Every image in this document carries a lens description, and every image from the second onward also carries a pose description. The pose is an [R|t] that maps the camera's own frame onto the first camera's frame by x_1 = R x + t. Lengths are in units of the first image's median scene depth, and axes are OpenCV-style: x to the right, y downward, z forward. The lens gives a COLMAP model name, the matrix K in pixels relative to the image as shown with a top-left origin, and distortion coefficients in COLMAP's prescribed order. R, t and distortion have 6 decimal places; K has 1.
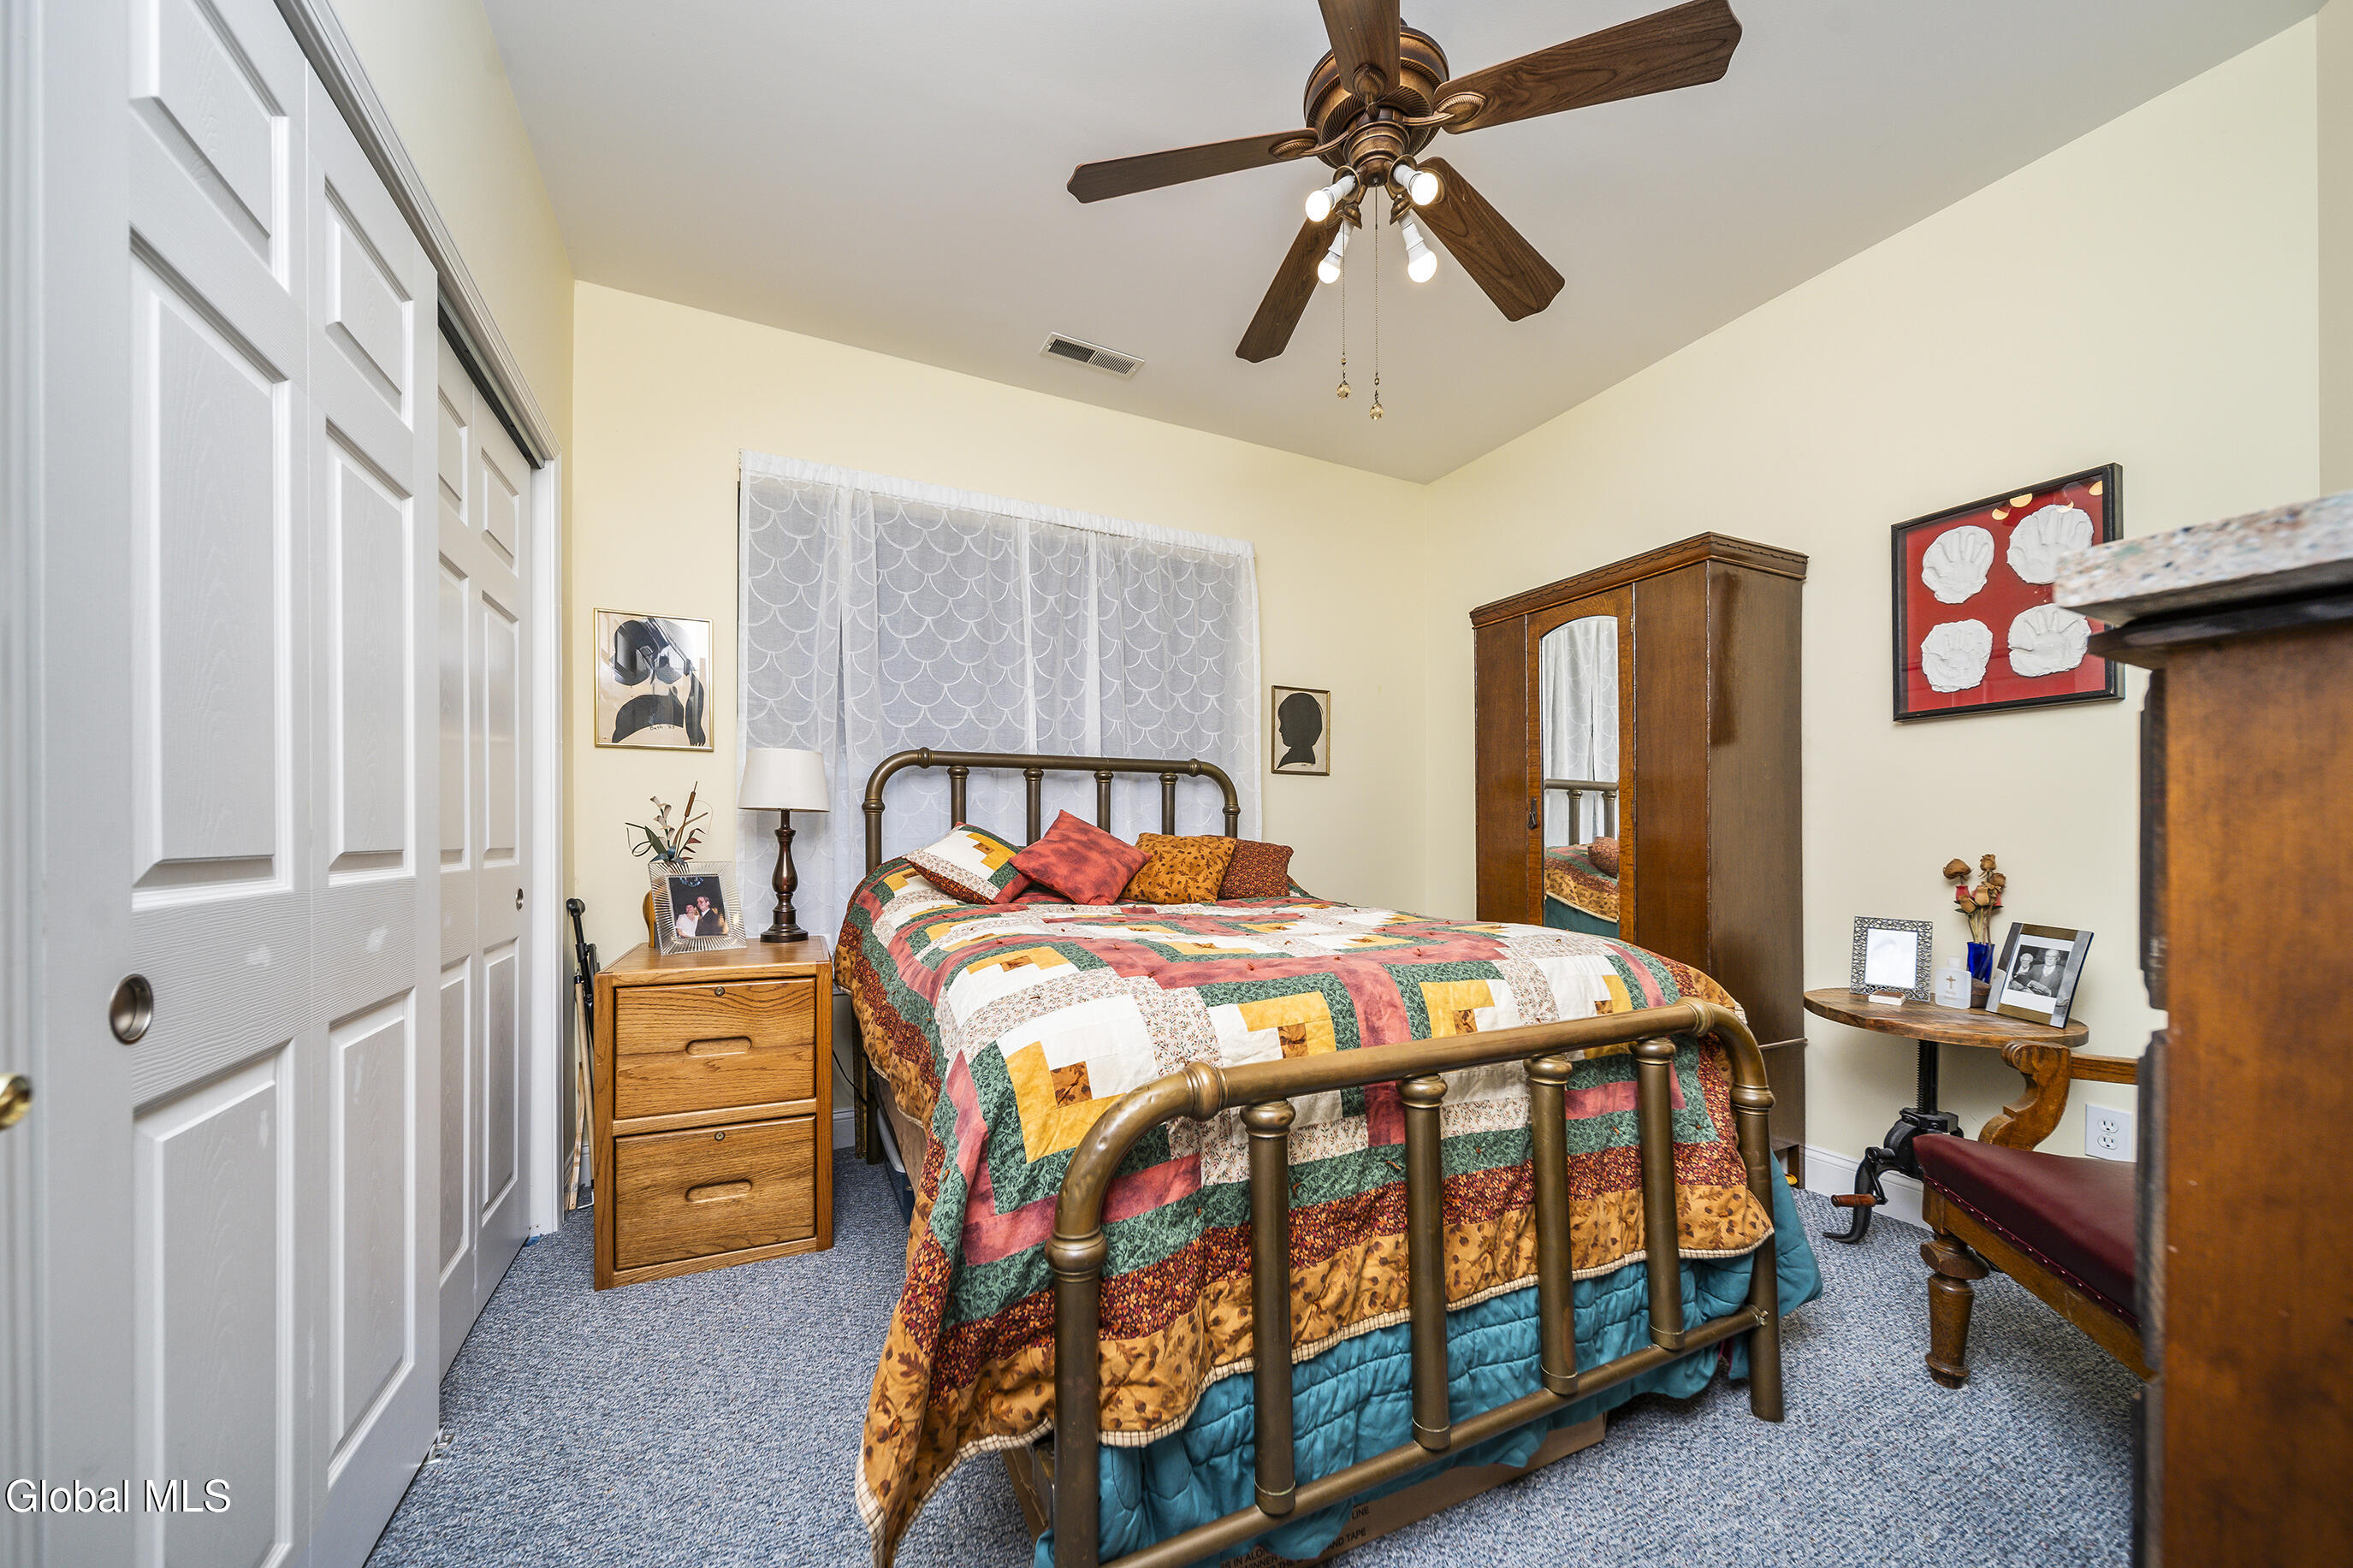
lens RADIAL K [[867.6, 0, 1166.1], [0, 867.6, 820.4], [0, 0, 1]] dist [0.002102, -0.000448]
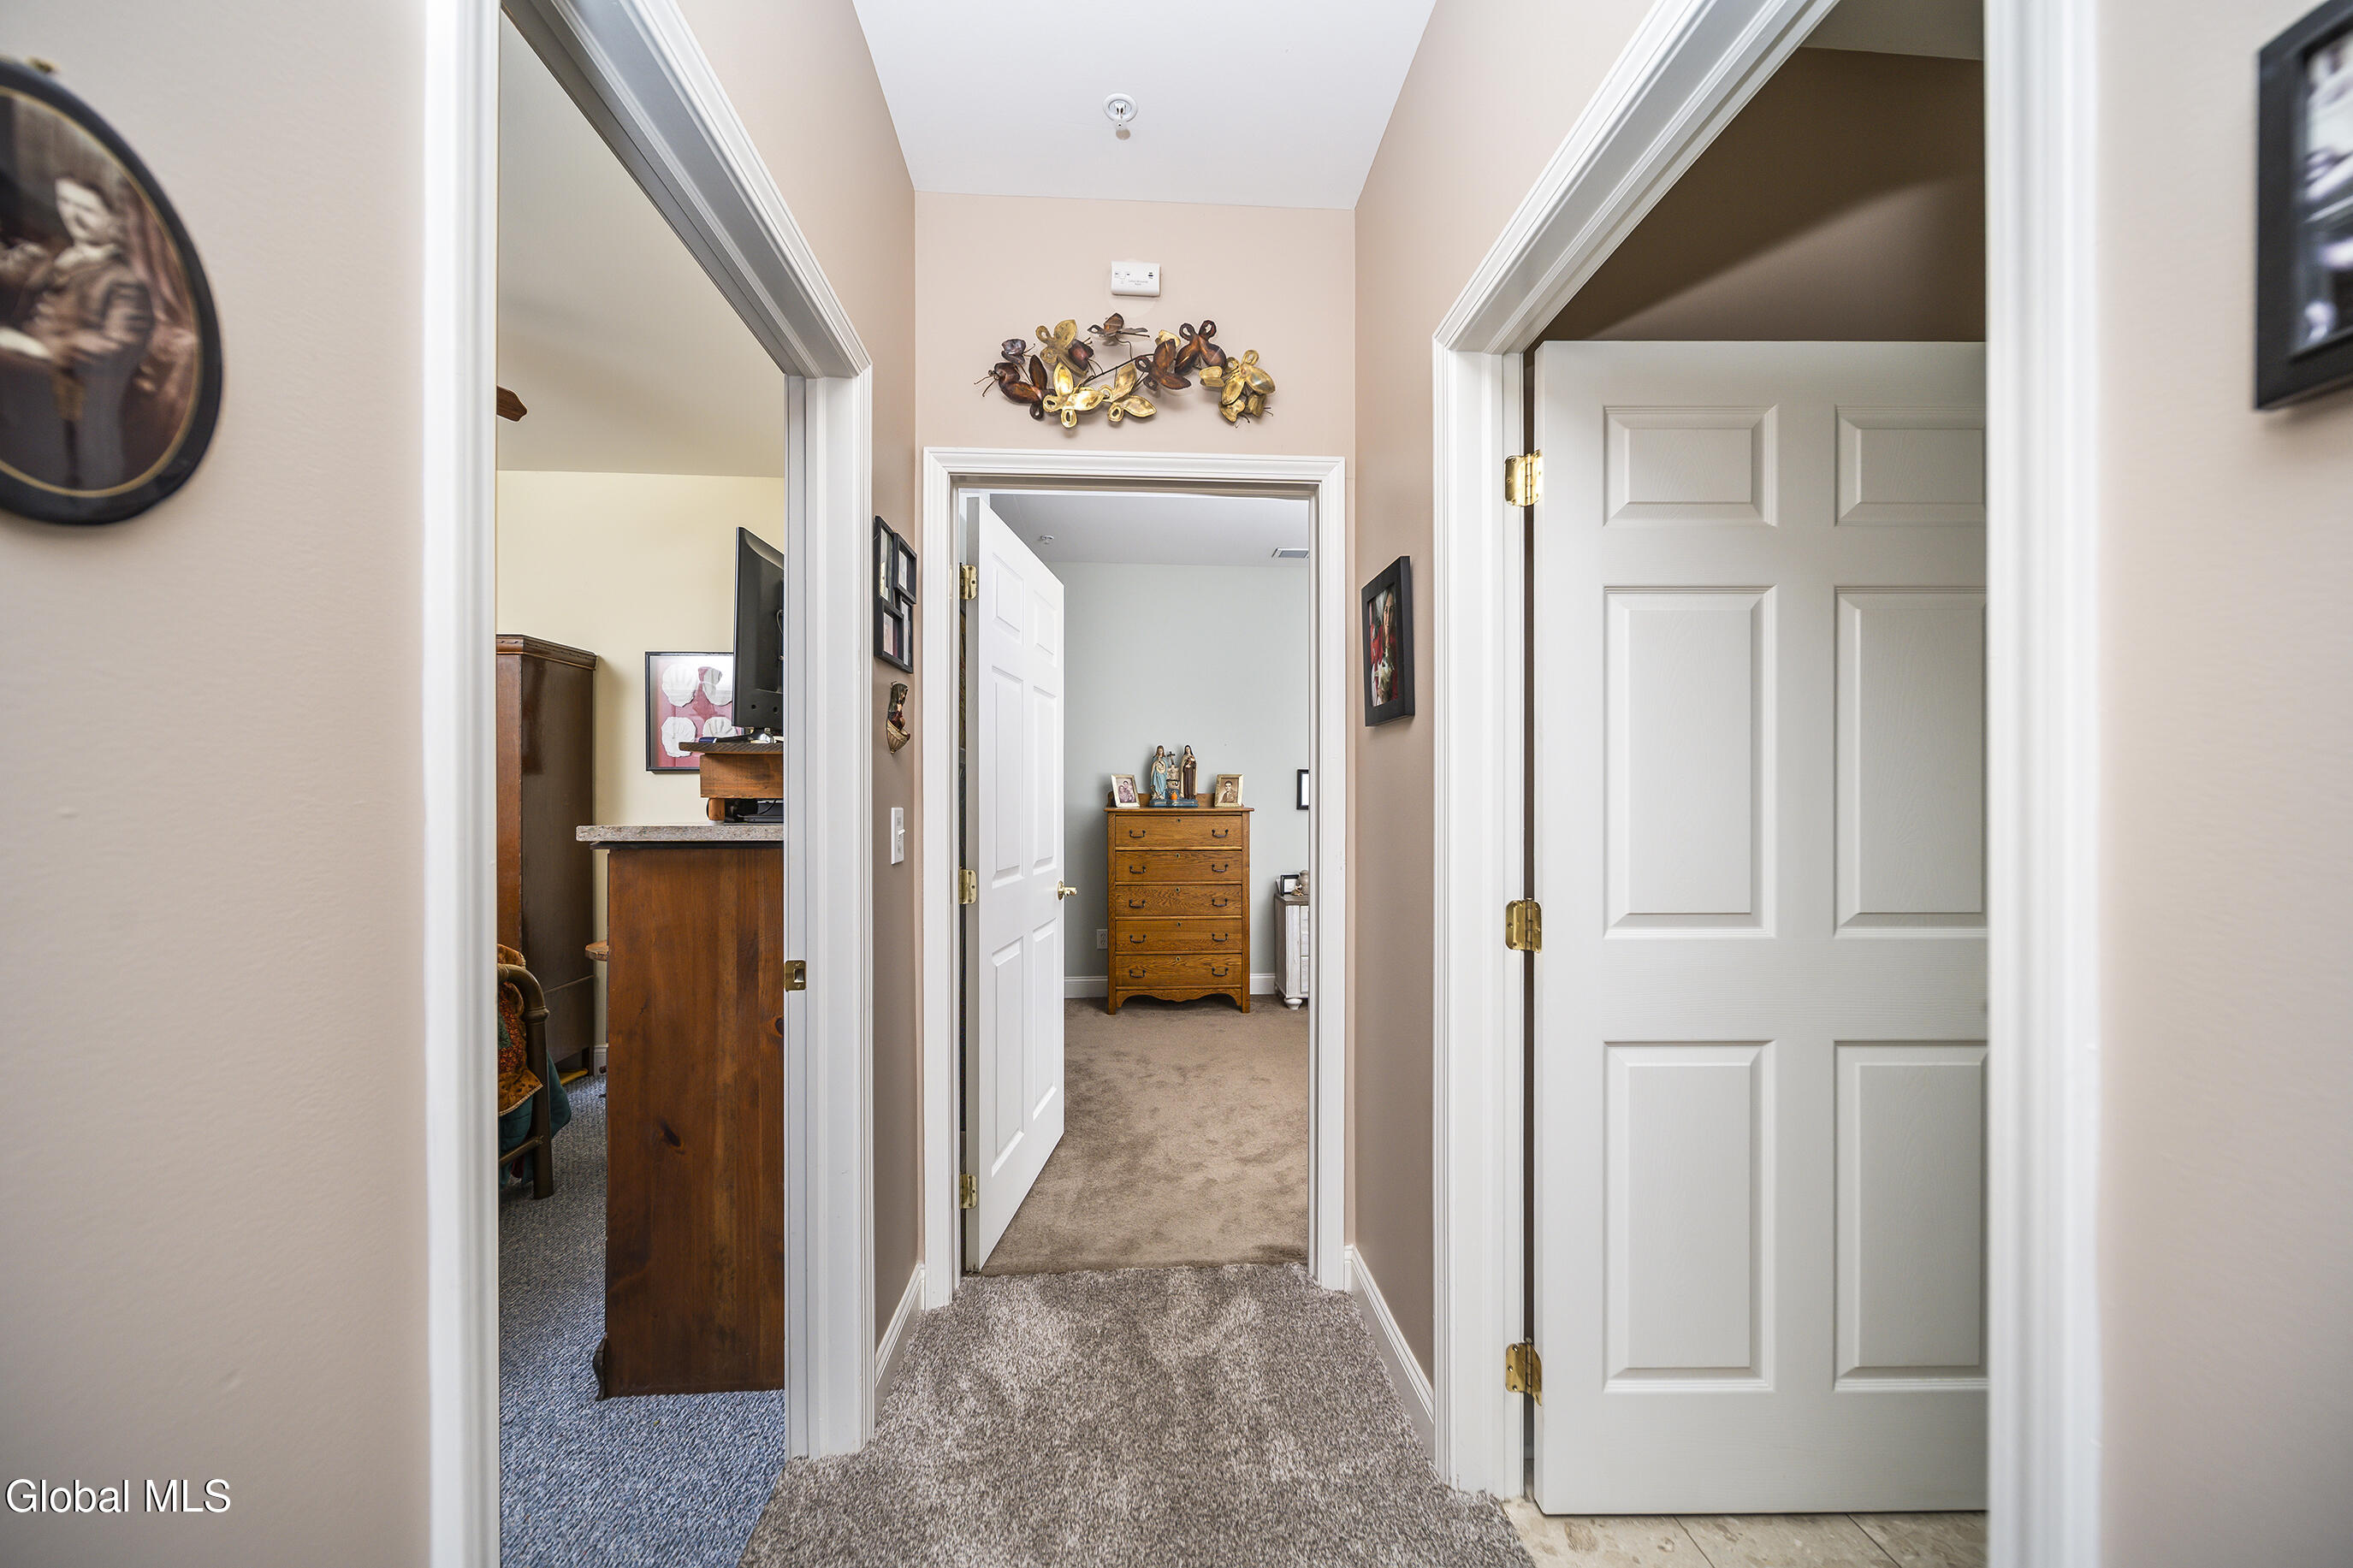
lens RADIAL K [[867.6, 0, 1163.3], [0, 867.6, 798.2], [0, 0, 1]] dist [0.002102, -0.000448]
pose [[0.396009, -0.001123, 0.918246, -0.279432], [-0.019396, 0.999766, 0.009587, -0.102702], [-0.918042, -0.021607, 0.395894, -0.557202]]
